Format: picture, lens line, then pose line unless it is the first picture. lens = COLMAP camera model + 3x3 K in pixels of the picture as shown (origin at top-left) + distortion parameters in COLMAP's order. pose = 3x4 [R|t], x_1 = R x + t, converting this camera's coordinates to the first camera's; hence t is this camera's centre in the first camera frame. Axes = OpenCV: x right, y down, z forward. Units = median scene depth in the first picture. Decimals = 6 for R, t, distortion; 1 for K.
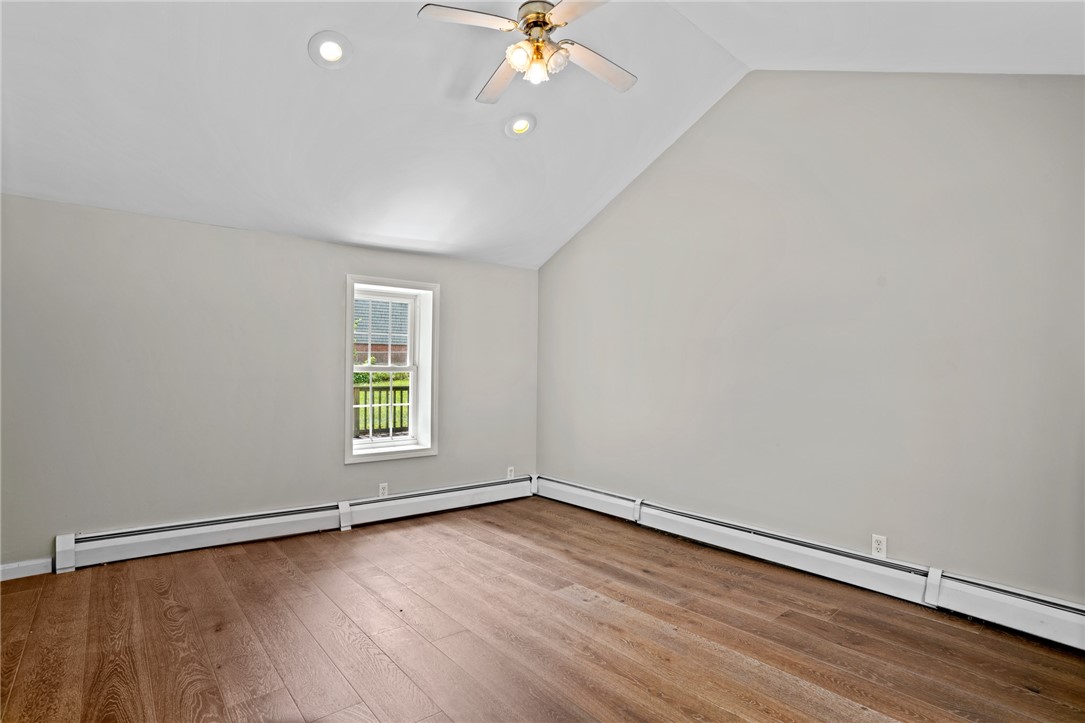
lens RADIAL K [[548.9, 0, 539.0], [0, 548.9, 330.3], [0, 0, 1]] dist [-0.060903, 0.030997]
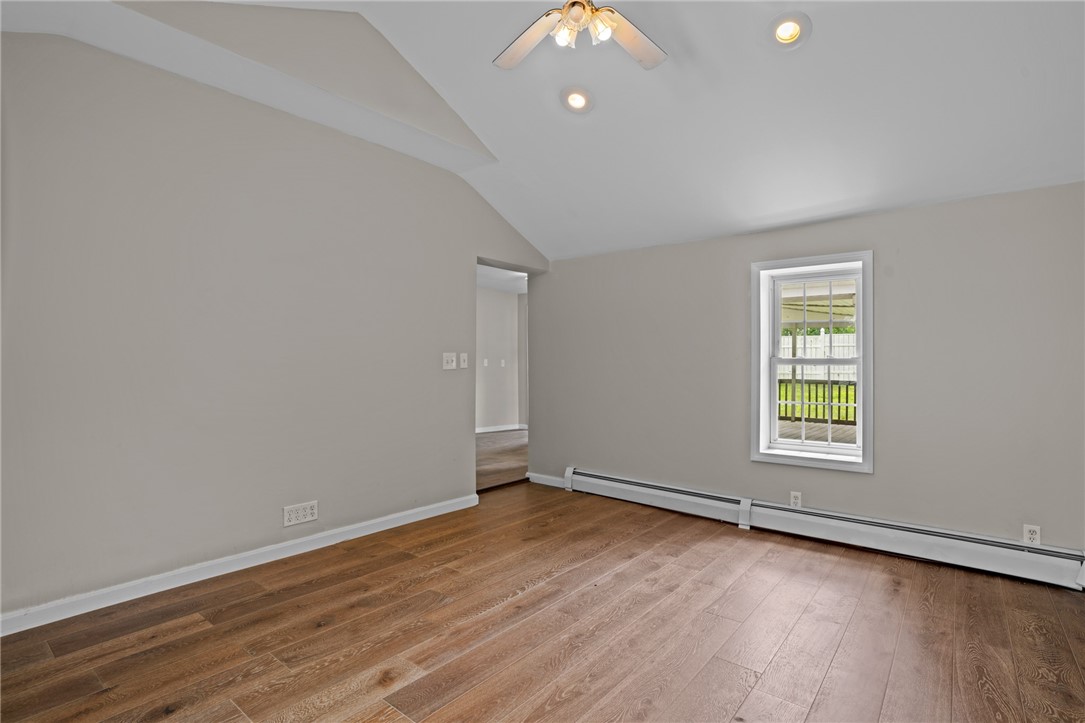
lens RADIAL K [[539.6, 0, 542.5], [0, 539.6, 361.5], [0, 0, 1]] dist [-0.059853, 0.027691]
pose [[0.172519, -0.012797, -0.984923, 0.613796], [0.071789, 0.997420, -0.000384, 0.051850], [0.982387, -0.070640, 0.172993, 0.581651]]
